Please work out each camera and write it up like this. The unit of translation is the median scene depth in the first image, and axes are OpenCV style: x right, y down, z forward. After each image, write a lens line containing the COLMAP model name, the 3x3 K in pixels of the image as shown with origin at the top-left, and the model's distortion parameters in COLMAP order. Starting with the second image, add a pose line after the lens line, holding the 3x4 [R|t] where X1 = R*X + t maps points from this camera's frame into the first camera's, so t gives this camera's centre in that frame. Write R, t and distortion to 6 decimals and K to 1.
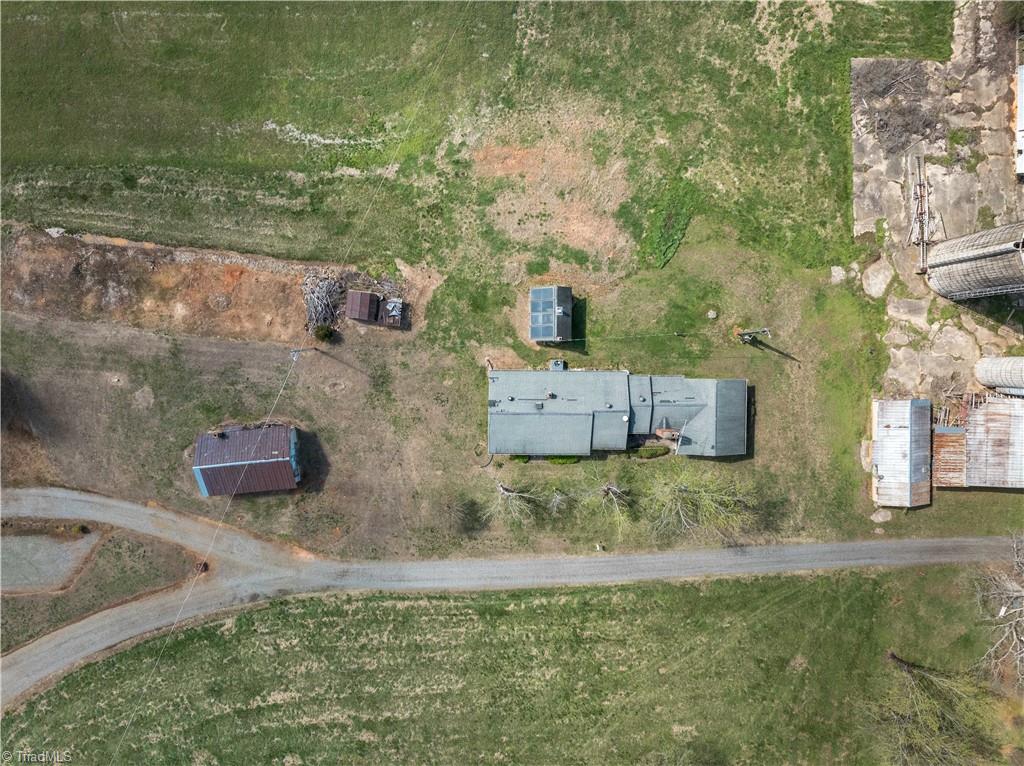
lens RADIAL K [[718.5, 0, 512.0], [0, 718.5, 383.0], [0, 0, 1]] dist [-0.058075, 0.032558]
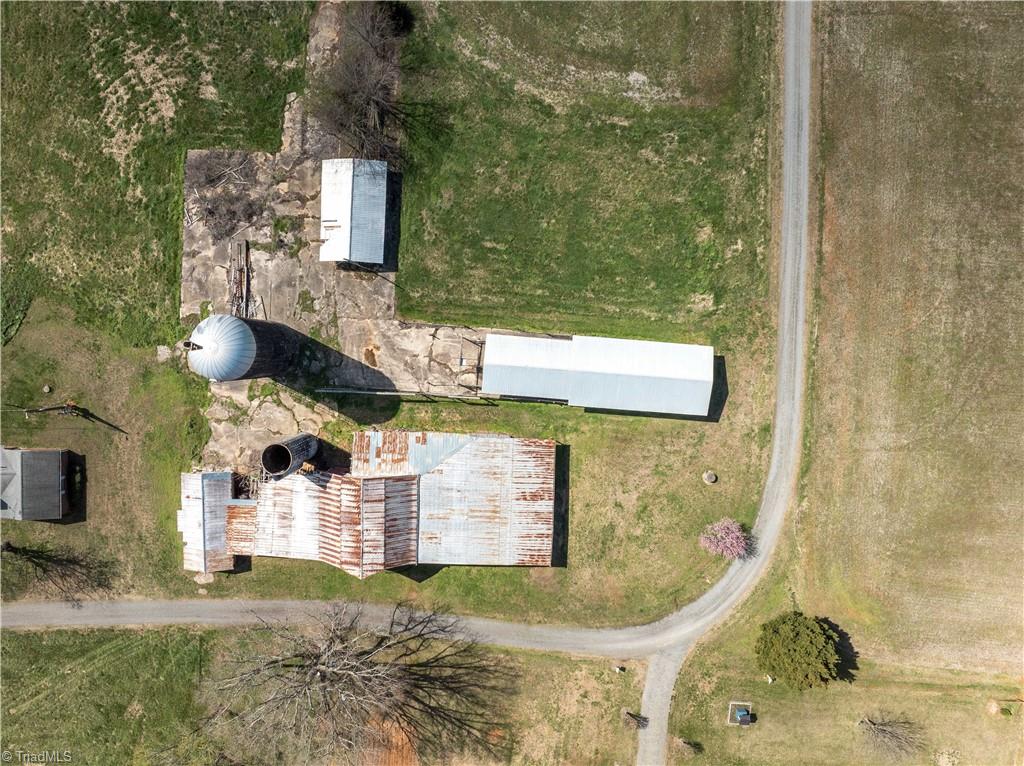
lens RADIAL K [[726.4, 0, 512.0], [0, 726.4, 383.0], [0, 0, 1]] dist [-0.057943, 0.029228]
pose [[0.999843, 0.017646, -0.001626, 0.986473], [-0.017637, 0.999830, 0.005396, -0.122408], [0.001721, -0.005366, 0.999984, -0.088073]]
